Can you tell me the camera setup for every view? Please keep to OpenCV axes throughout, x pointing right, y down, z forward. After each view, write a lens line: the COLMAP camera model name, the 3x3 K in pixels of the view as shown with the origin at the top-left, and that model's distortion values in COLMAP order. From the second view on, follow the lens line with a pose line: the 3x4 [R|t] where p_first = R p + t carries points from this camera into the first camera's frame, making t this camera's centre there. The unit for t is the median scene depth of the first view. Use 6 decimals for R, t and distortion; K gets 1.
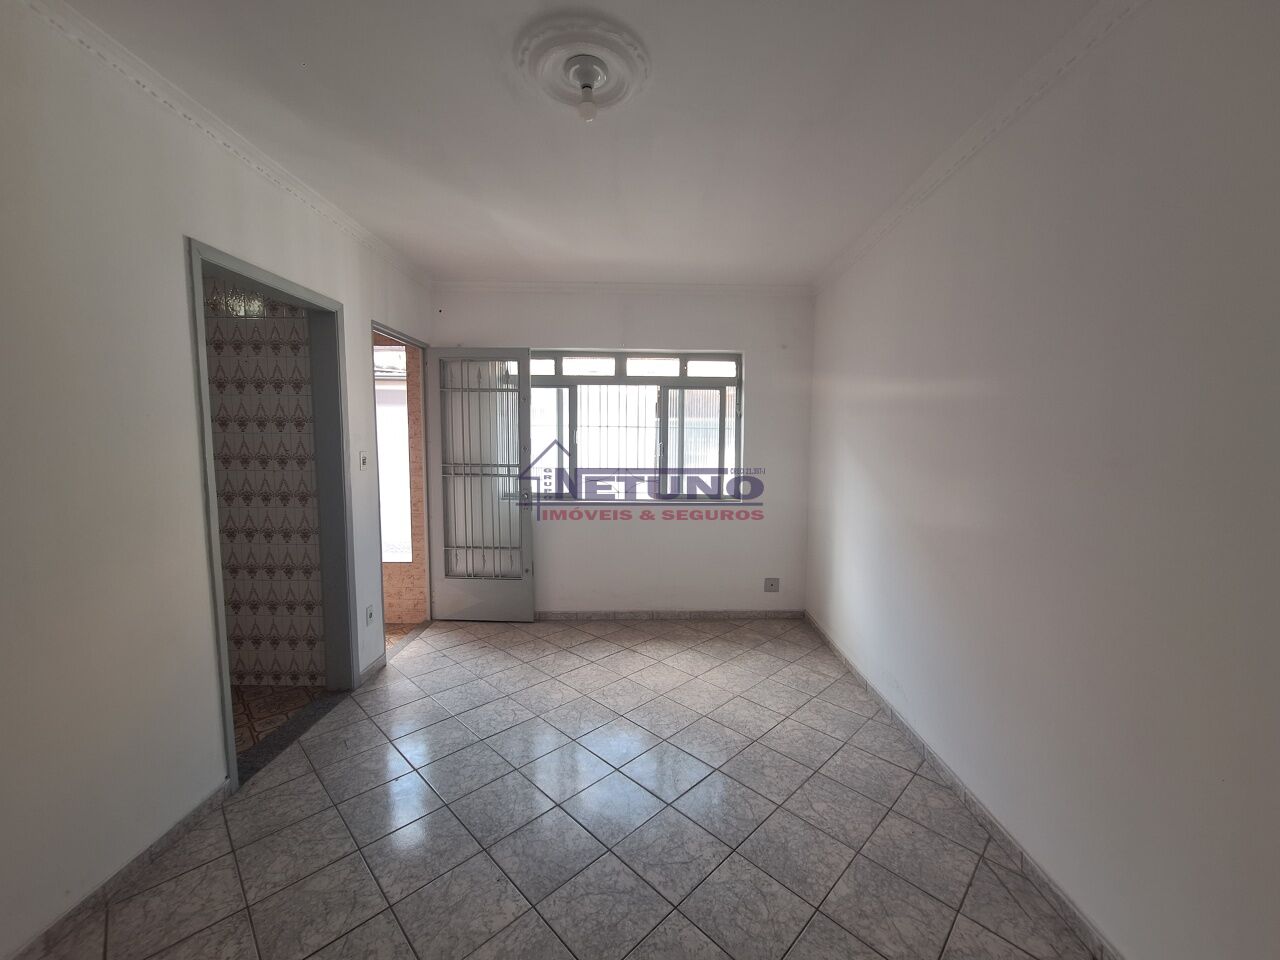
lens RADIAL K [[504.7, 0, 650.4], [0, 504.7, 483.5], [0, 0, 1]] dist [-0.001502, -0.000557]
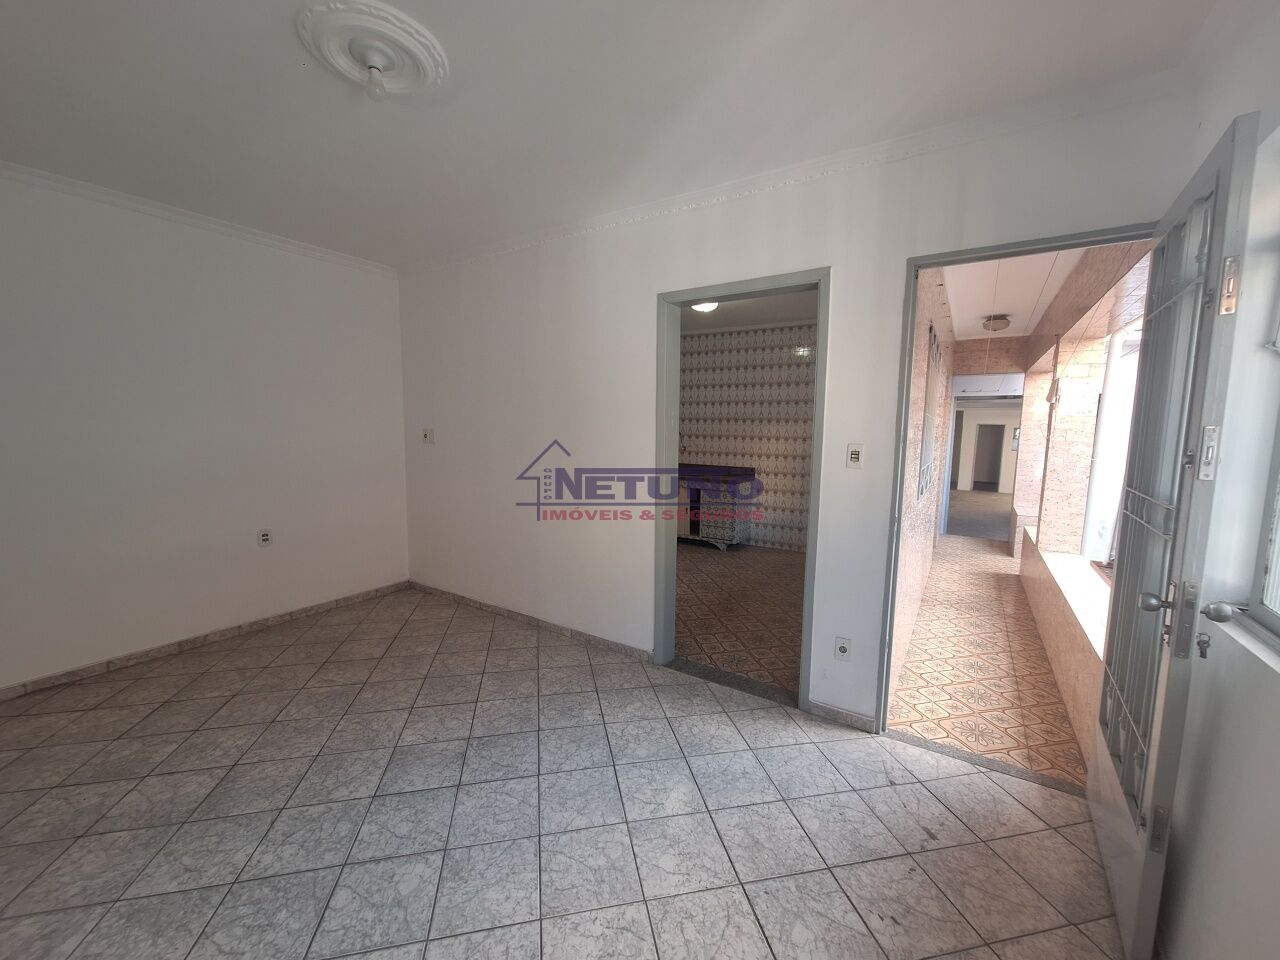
lens RADIAL K [[504.7, 0, 650.4], [0, 504.7, 483.5], [0, 0, 1]] dist [-0.001502, -0.000557]
pose [[-0.541992, 0.081369, -0.836435, 0.393912], [-0.088492, 0.984242, 0.153089, -0.142045], [0.835711, 0.156991, -0.526251, 1.712155]]
